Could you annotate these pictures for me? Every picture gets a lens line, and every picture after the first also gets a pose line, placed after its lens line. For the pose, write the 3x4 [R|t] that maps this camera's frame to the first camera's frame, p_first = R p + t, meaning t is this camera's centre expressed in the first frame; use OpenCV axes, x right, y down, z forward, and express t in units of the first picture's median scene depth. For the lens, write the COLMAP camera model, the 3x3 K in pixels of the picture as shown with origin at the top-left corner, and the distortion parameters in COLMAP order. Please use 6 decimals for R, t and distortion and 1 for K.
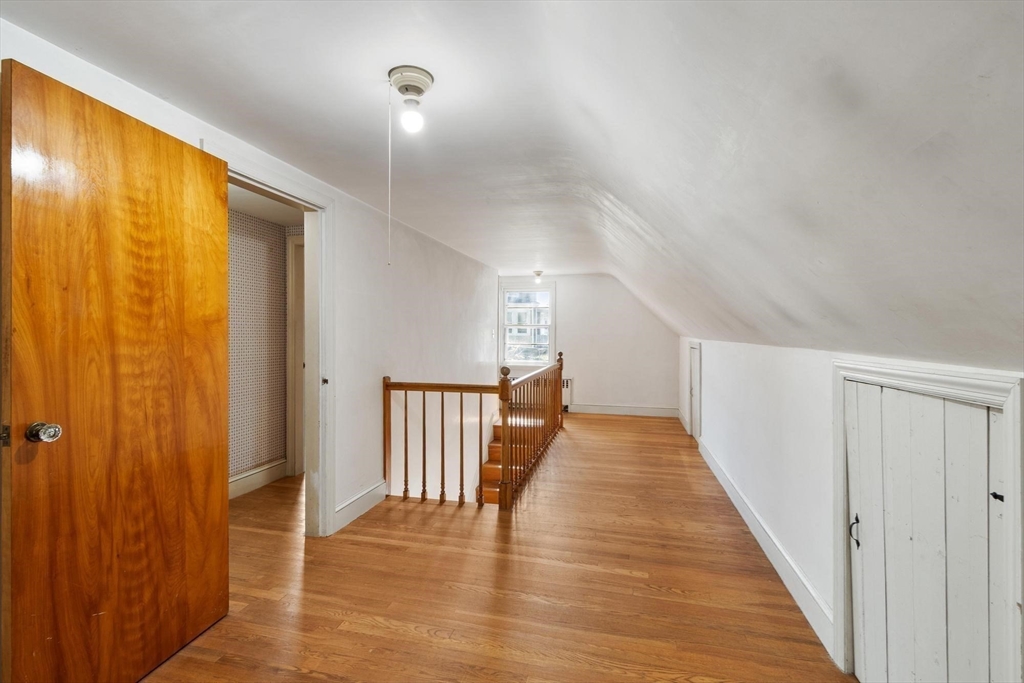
lens RADIAL K [[451.8, 0, 510.5], [0, 451.8, 337.0], [0, 0, 1]] dist [0.001257, -0.000253]
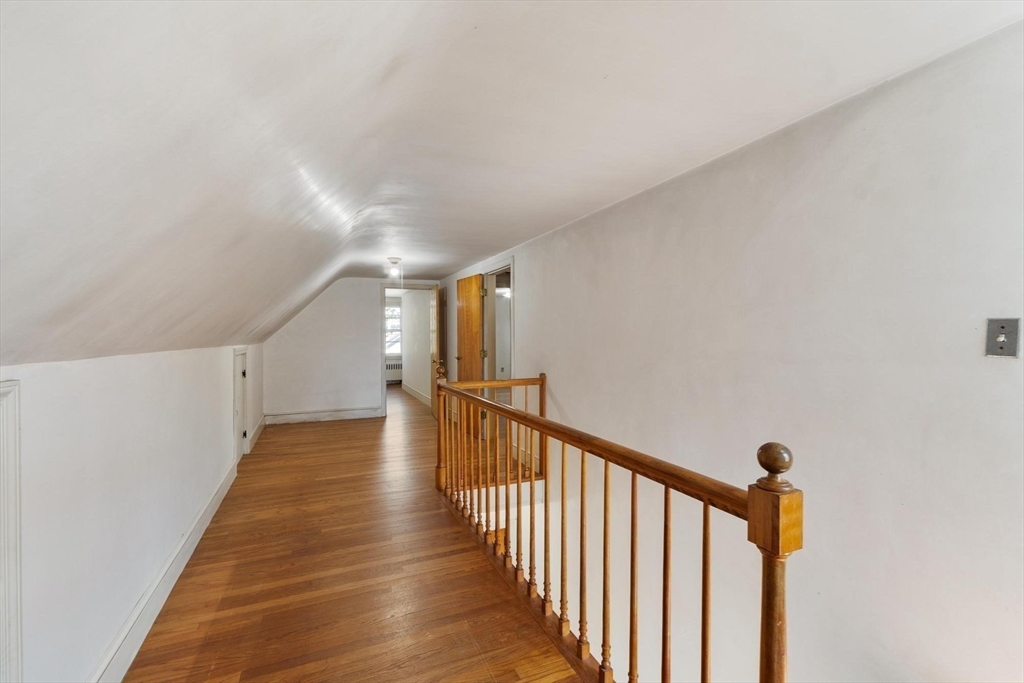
lens RADIAL K [[451.8, 0, 511.5], [0, 451.8, 339.3], [0, 0, 1]] dist [0.001257, -0.000253]
pose [[-0.791659, 0.016762, -0.610733, 0.522717], [0.008831, 0.999833, 0.015995, -0.014178], [0.610899, 0.007269, -0.791675, 1.947173]]
